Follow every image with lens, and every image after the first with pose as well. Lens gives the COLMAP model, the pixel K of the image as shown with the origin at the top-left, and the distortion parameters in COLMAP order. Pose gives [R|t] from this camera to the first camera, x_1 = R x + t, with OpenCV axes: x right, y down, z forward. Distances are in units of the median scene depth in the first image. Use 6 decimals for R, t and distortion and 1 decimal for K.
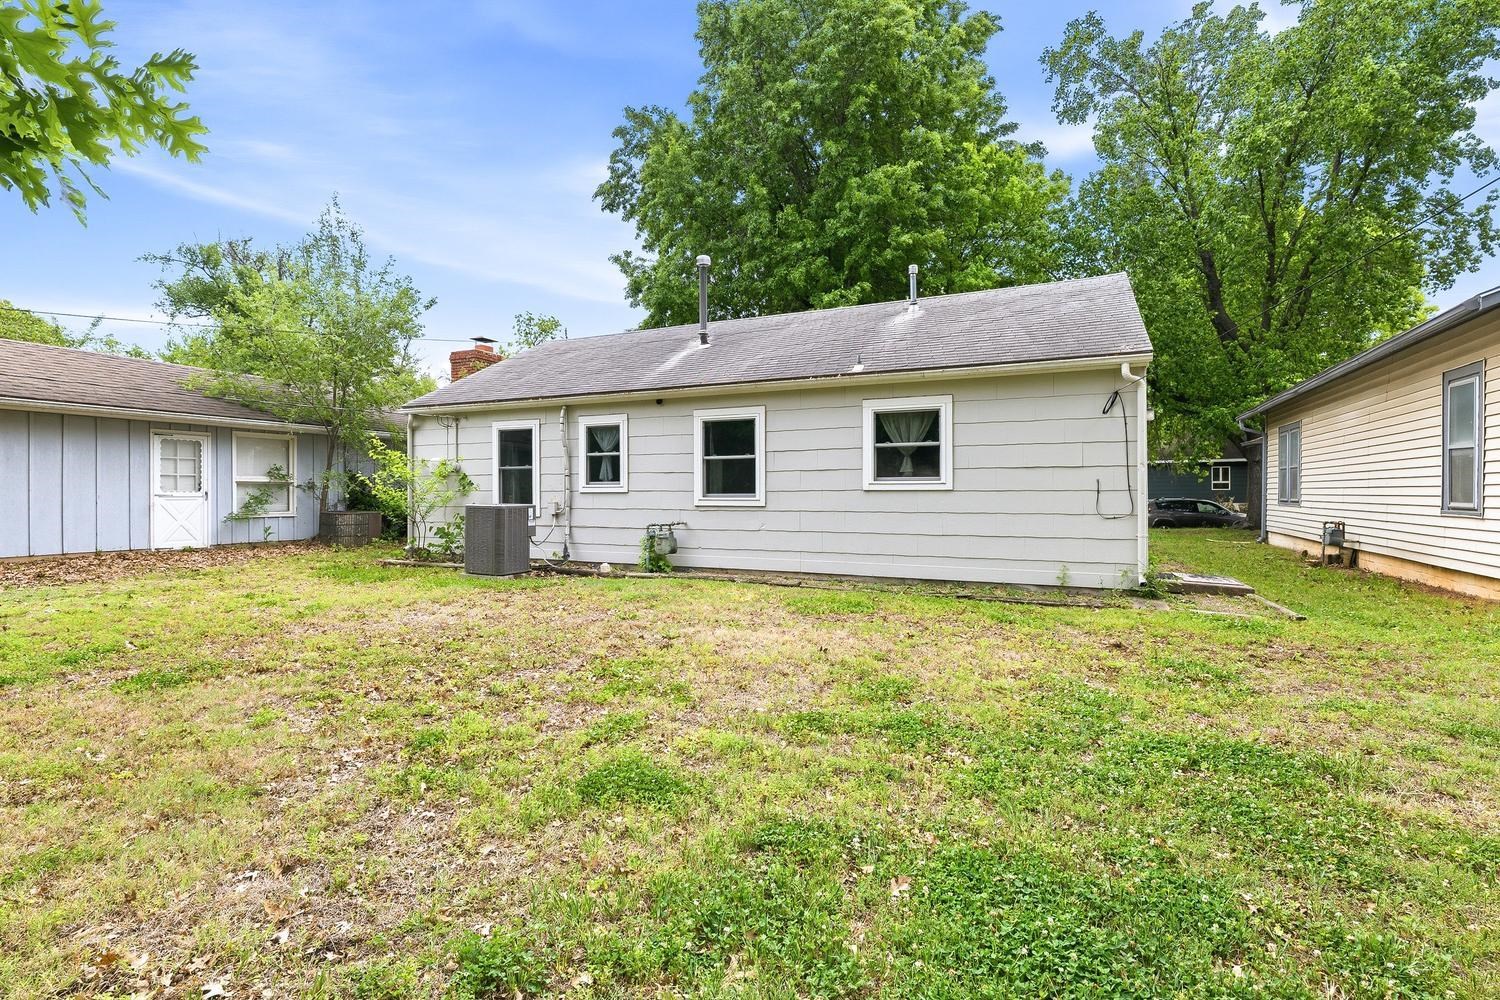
lens RADIAL K [[697.9, 0, 744.3], [0, 697.9, 492.6], [0, 0, 1]] dist [-0.003255, -0.000300]
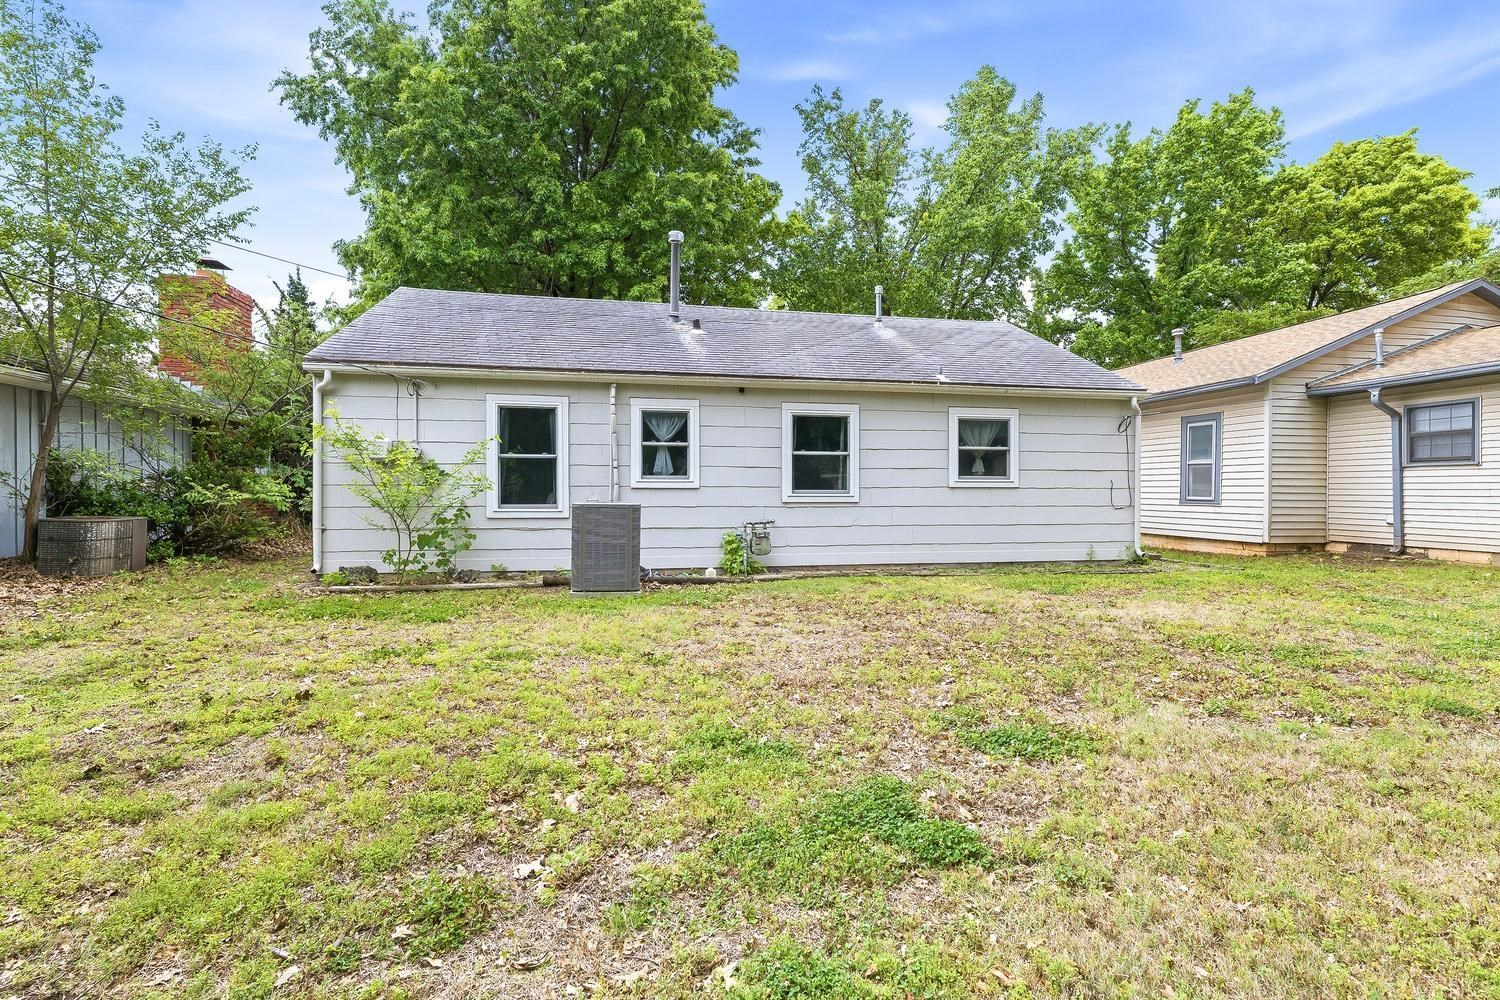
lens RADIAL K [[697.9, 0, 753.0], [0, 697.9, 505.0], [0, 0, 1]] dist [-0.003255, -0.000300]
pose [[0.800220, -0.008398, 0.599647, -0.682349], [-0.001562, 0.999869, 0.016087, 0.007113], [-0.599704, -0.013809, 0.800103, 0.259097]]
